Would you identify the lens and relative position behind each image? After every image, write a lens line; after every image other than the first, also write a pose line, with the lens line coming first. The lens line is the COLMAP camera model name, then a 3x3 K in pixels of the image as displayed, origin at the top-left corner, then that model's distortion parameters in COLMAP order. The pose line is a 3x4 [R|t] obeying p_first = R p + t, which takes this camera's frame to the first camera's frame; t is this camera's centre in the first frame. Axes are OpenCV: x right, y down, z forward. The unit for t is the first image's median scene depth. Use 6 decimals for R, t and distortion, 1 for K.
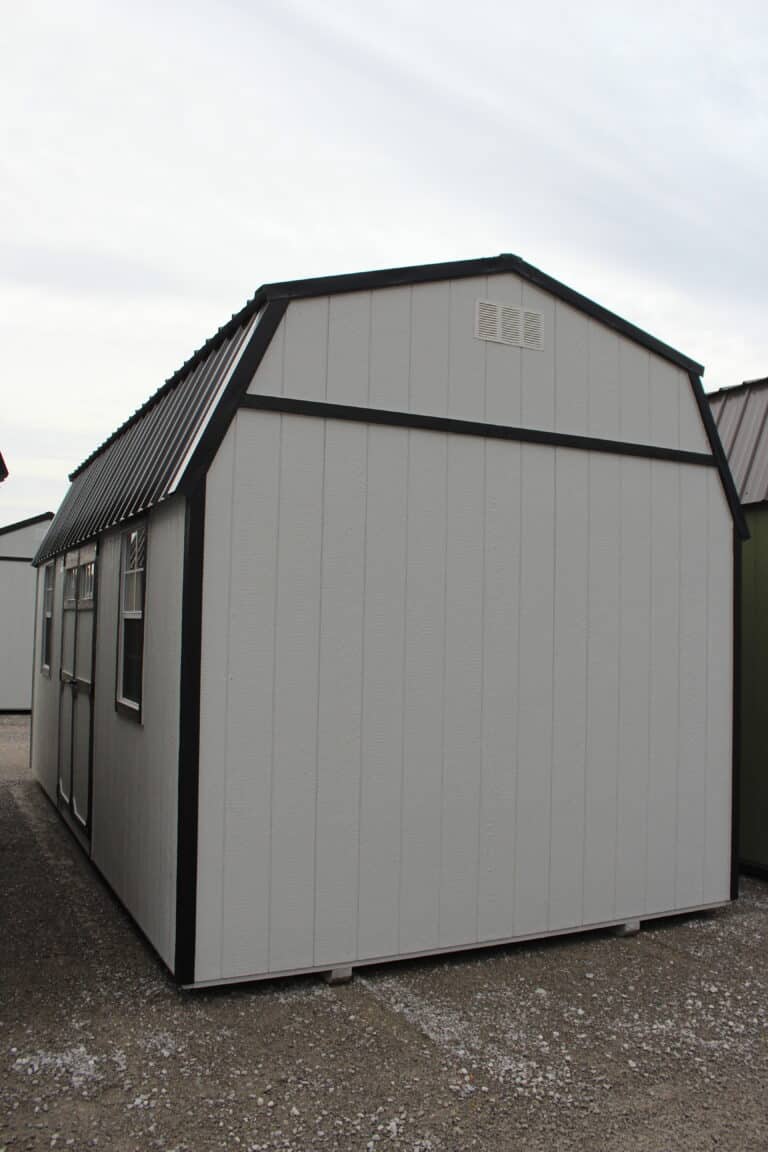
lens RADIAL K [[960.9, 0, 389.6], [0, 960.9, 567.2], [0, 0, 1]] dist [-0.171350, 0.173411]
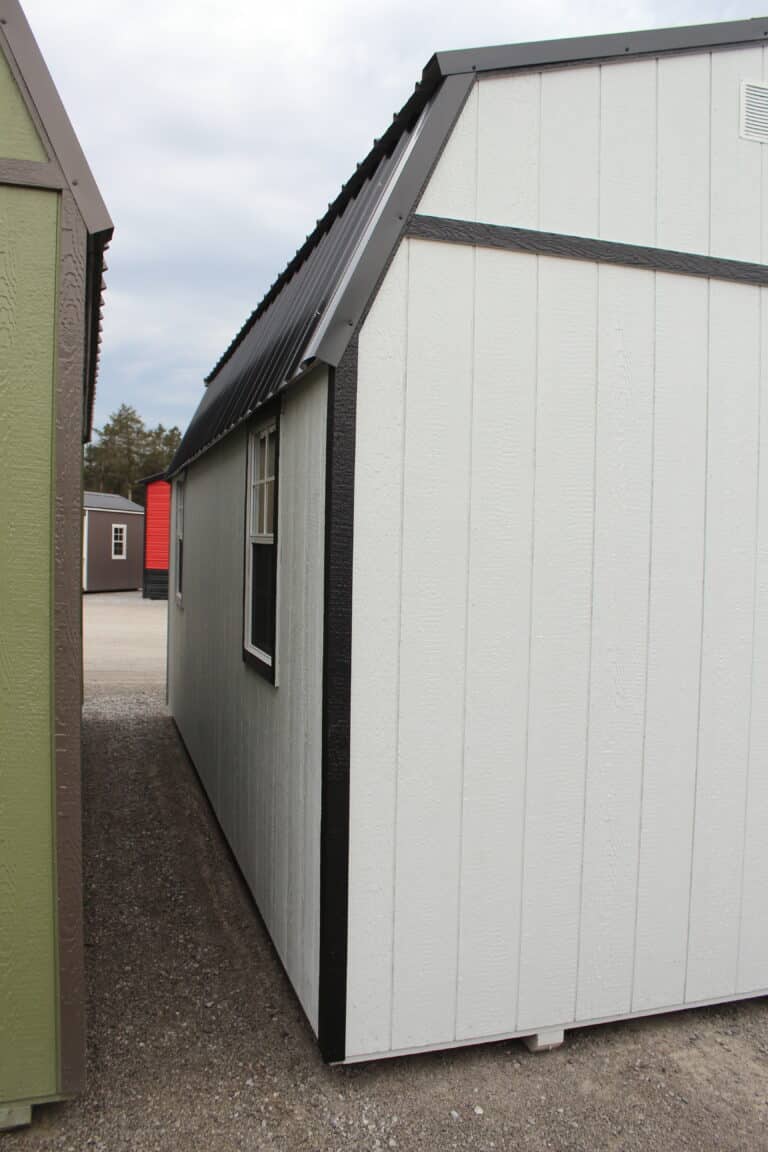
lens RADIAL K [[960.9, 0, 389.6], [0, 960.9, 567.2], [0, 0, 1]] dist [-0.171350, 0.173411]
pose [[0.988020, 0.005584, -0.154224, -0.056226], [0.007793, 0.996265, 0.086000, 0.008345], [0.154128, -0.086172, 0.984286, 0.277036]]
